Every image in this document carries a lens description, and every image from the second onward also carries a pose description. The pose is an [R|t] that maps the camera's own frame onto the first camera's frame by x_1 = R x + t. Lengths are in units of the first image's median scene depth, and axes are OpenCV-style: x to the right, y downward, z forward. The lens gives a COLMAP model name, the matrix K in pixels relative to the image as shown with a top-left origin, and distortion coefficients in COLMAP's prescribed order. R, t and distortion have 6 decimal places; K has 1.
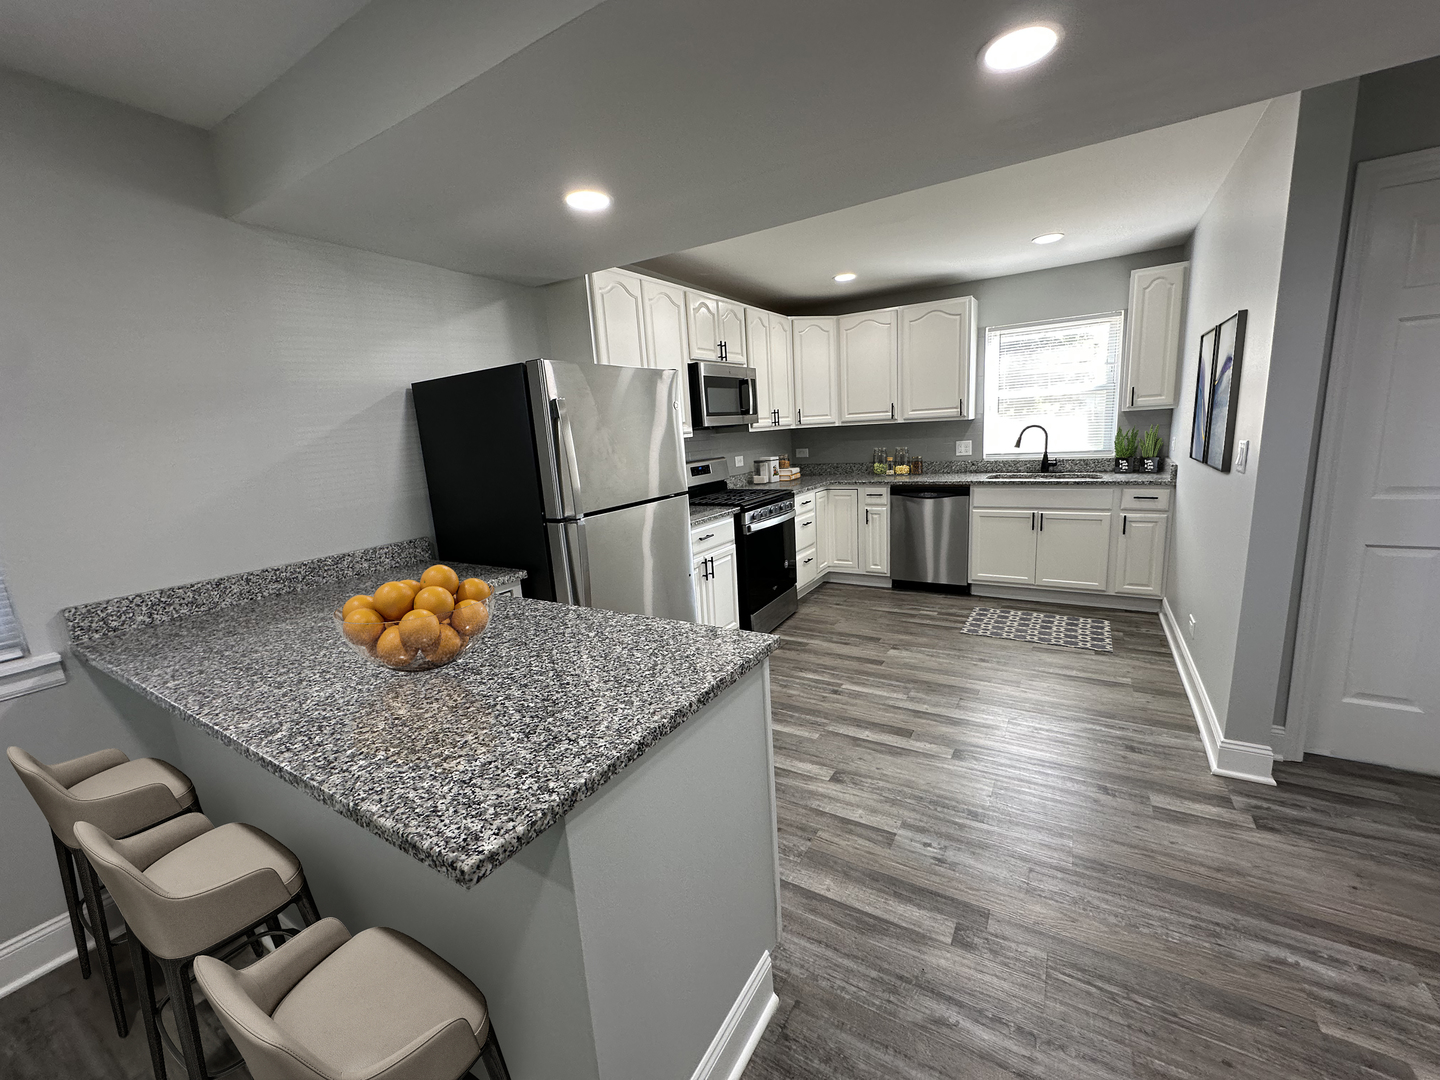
lens RADIAL K [[579.6, 0, 715.5], [0, 579.6, 540.0], [0, 0, 1]] dist [-0.003458, -0.000590]
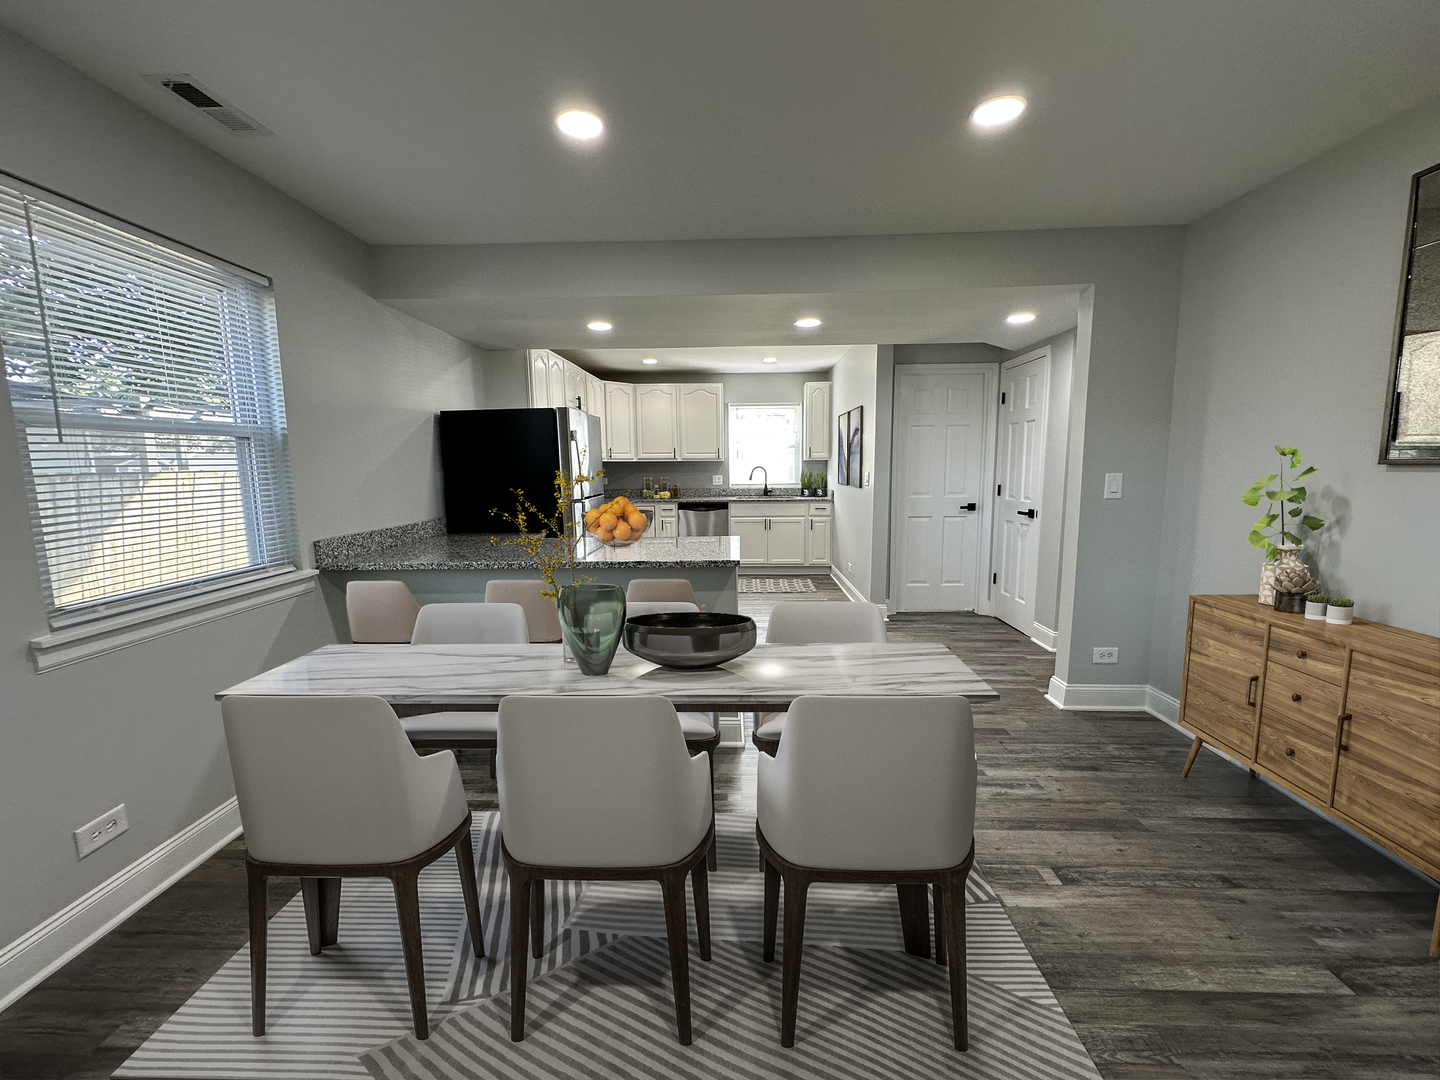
lens RADIAL K [[579.6, 0, 722.2], [0, 579.6, 536.4], [0, 0, 1]] dist [-0.003458, -0.000590]
pose [[0.864514, -0.012113, 0.502462, -0.372120], [0.052459, 0.996424, -0.066239, 0.102501], [-0.499863, 0.083623, 0.862058, -0.338860]]
